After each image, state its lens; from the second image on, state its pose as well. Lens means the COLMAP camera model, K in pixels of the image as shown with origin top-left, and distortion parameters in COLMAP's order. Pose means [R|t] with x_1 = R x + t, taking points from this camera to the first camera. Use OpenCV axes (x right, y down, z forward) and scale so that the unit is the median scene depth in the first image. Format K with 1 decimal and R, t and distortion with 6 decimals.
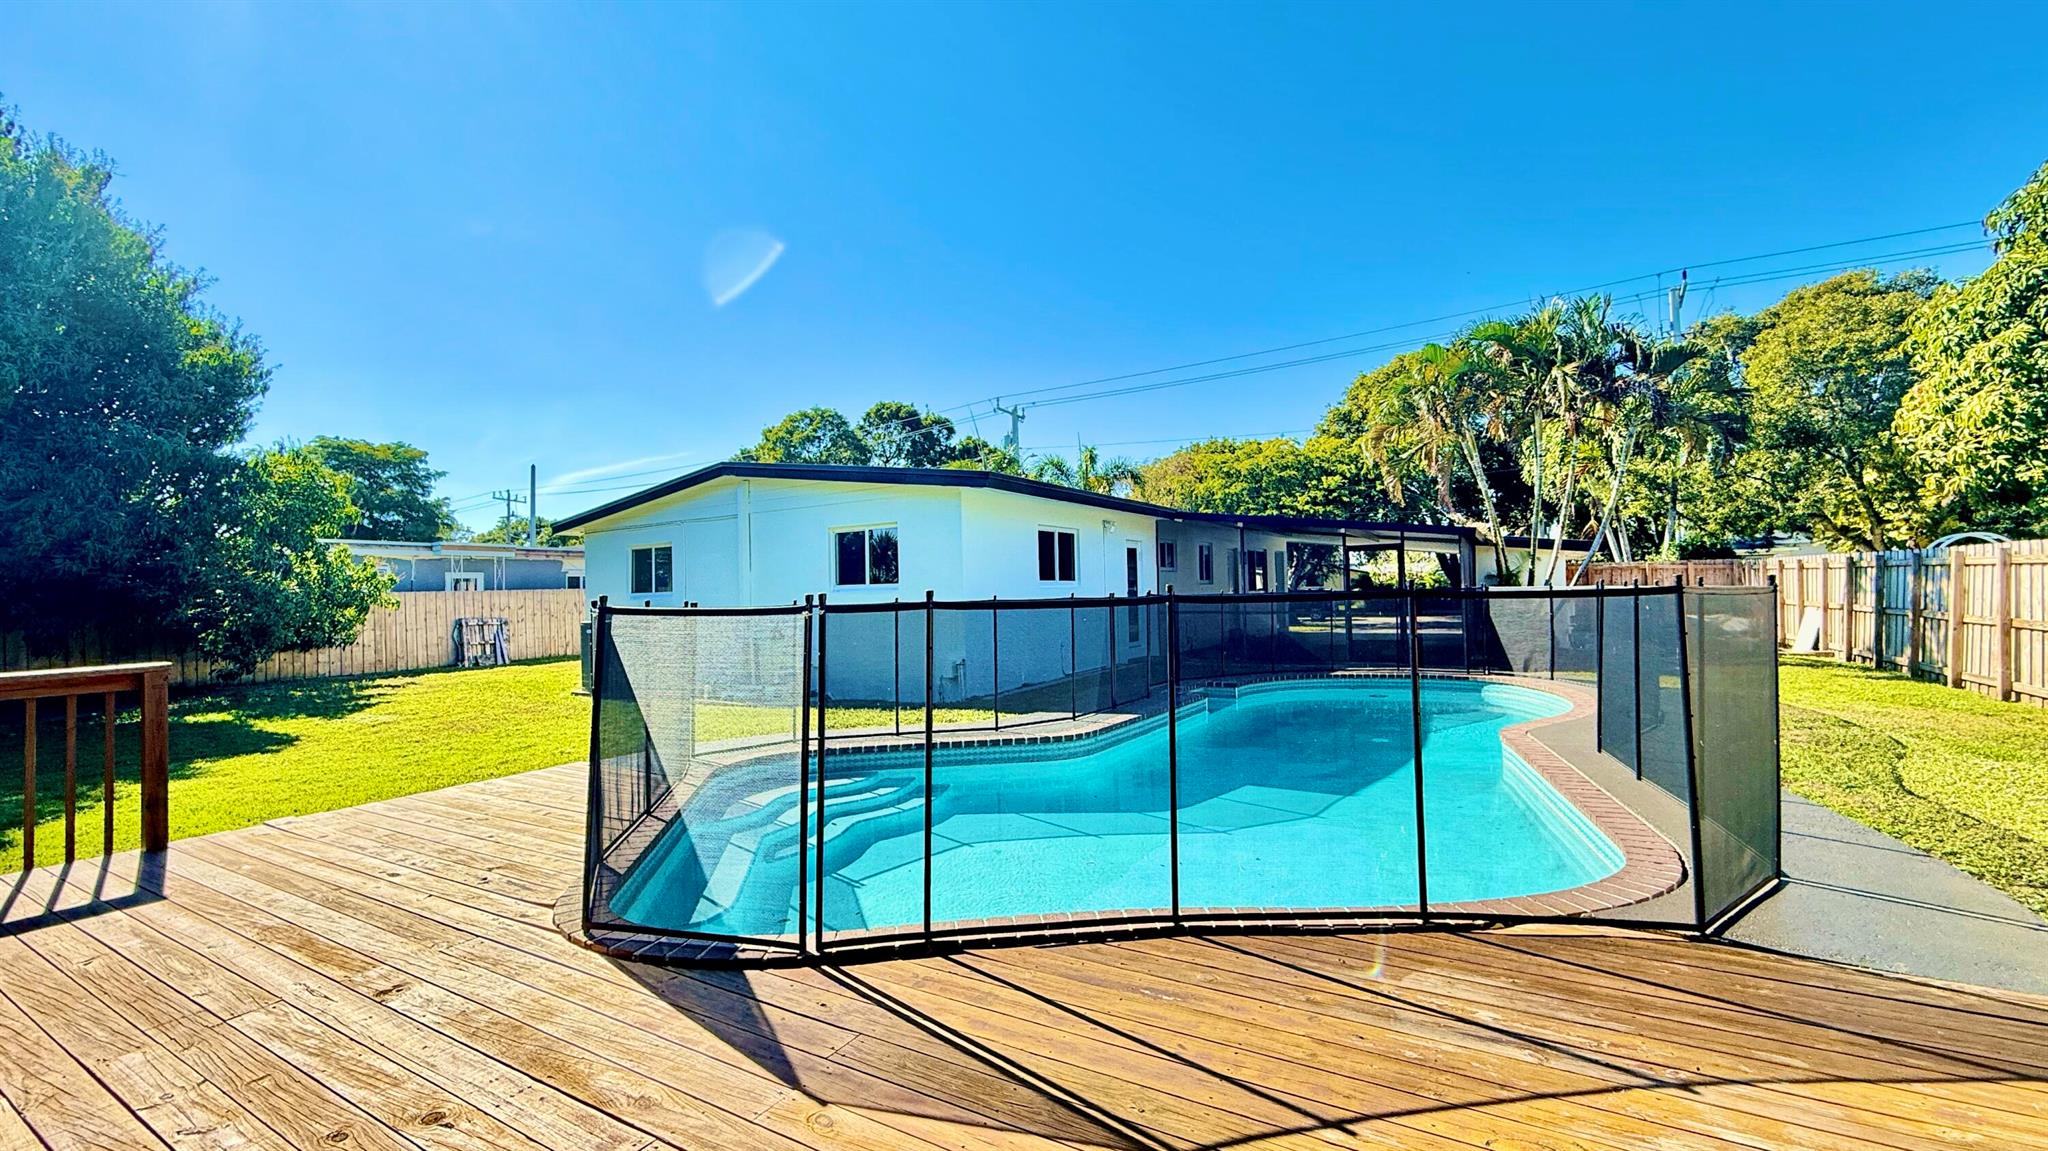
lens RADIAL K [[857.0, 0, 1024.0], [0, 857.0, 575.5], [0, 0, 1]] dist [0.000048, 0.000059]
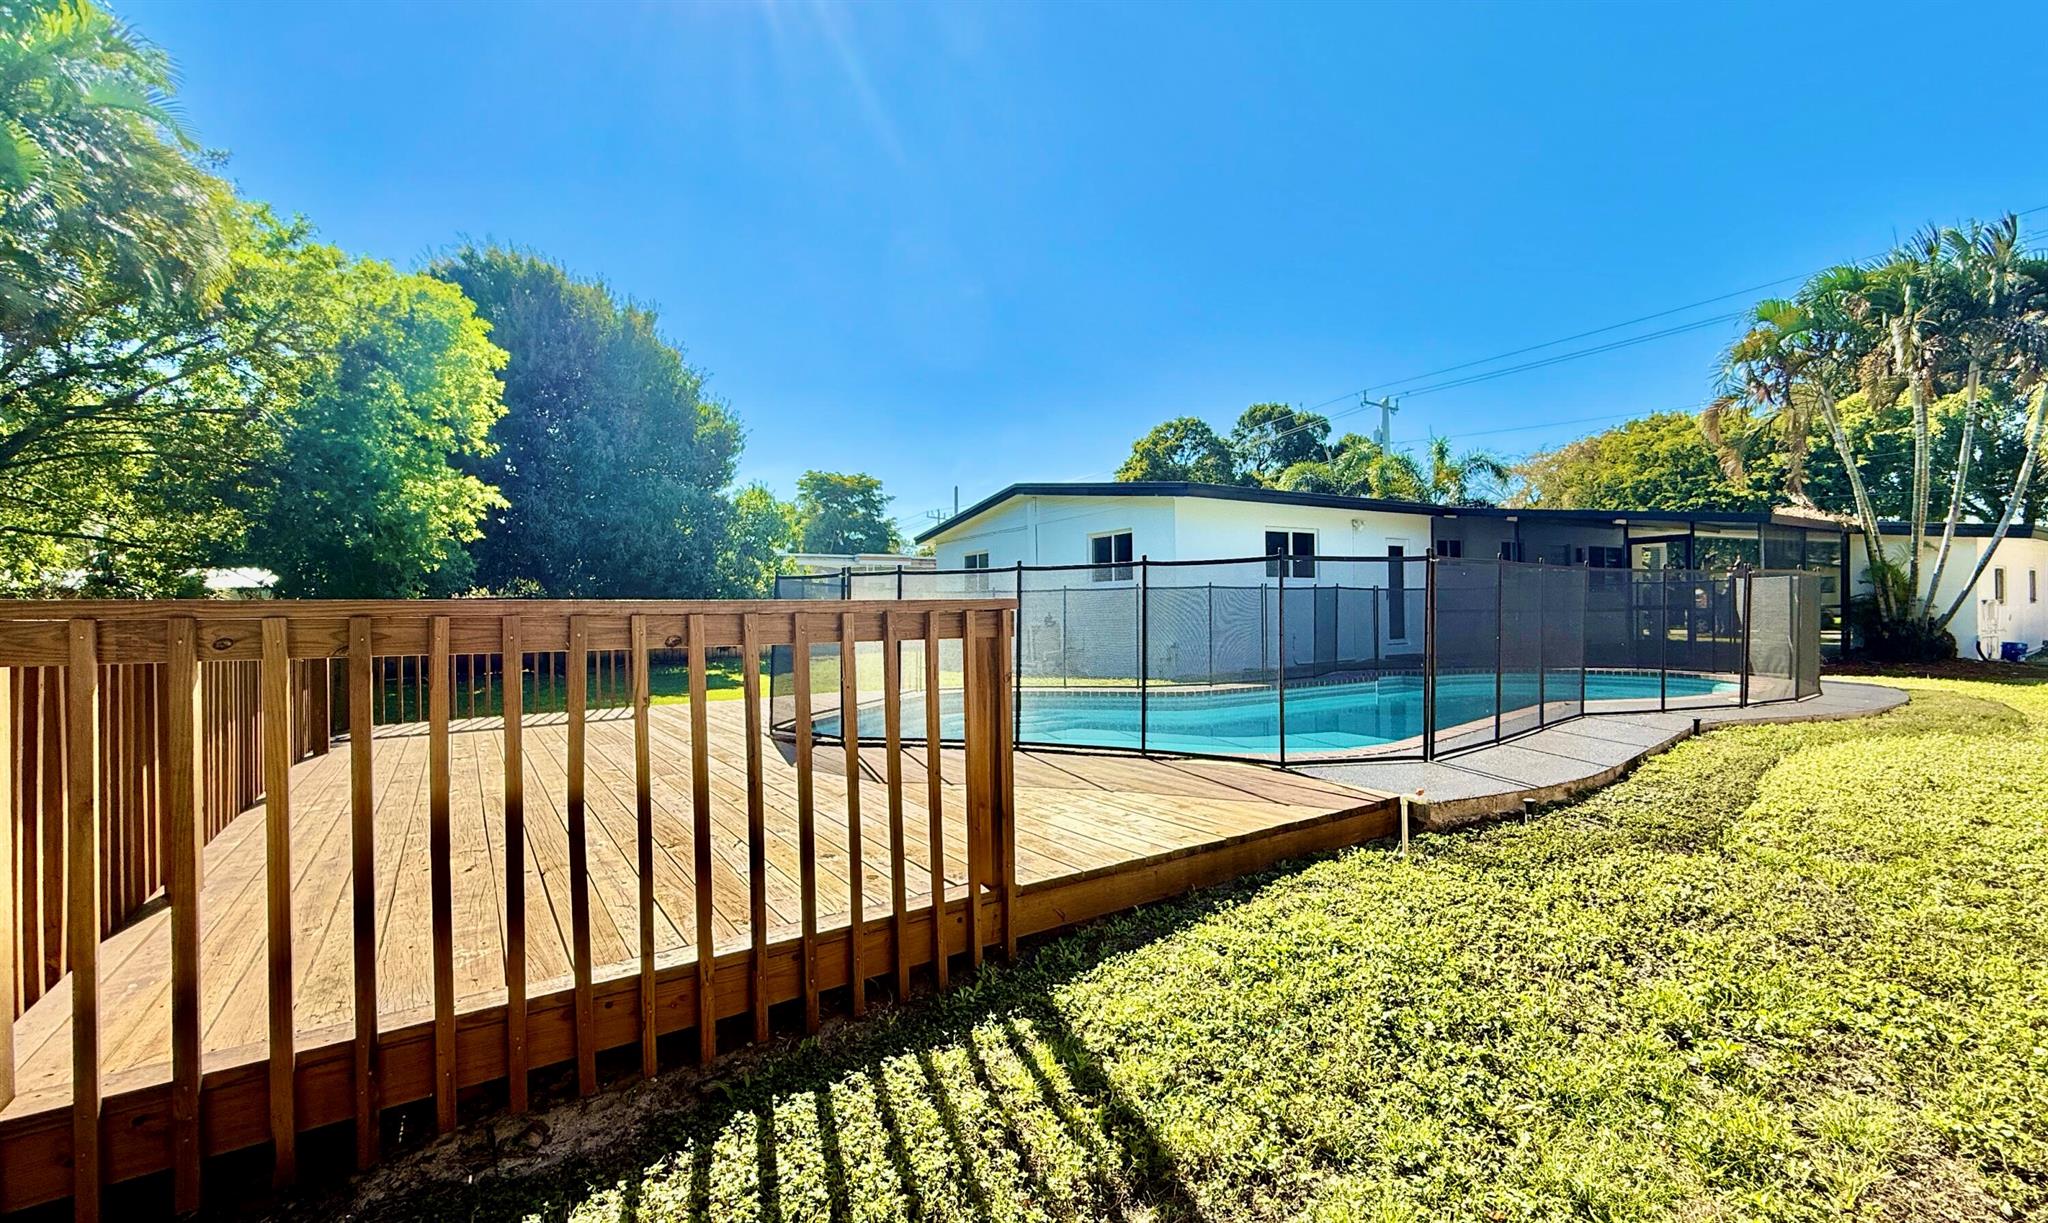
lens RADIAL K [[872.9, 0, 1024.0], [0, 872.9, 611.5], [0, 0, 1]] dist [0.001115, -0.000002]
pose [[0.902918, 0.009197, -0.429714, 0.152482], [0.004561, 0.999510, 0.030976, 0.009683], [0.429788, -0.029929, 0.902434, -0.106284]]
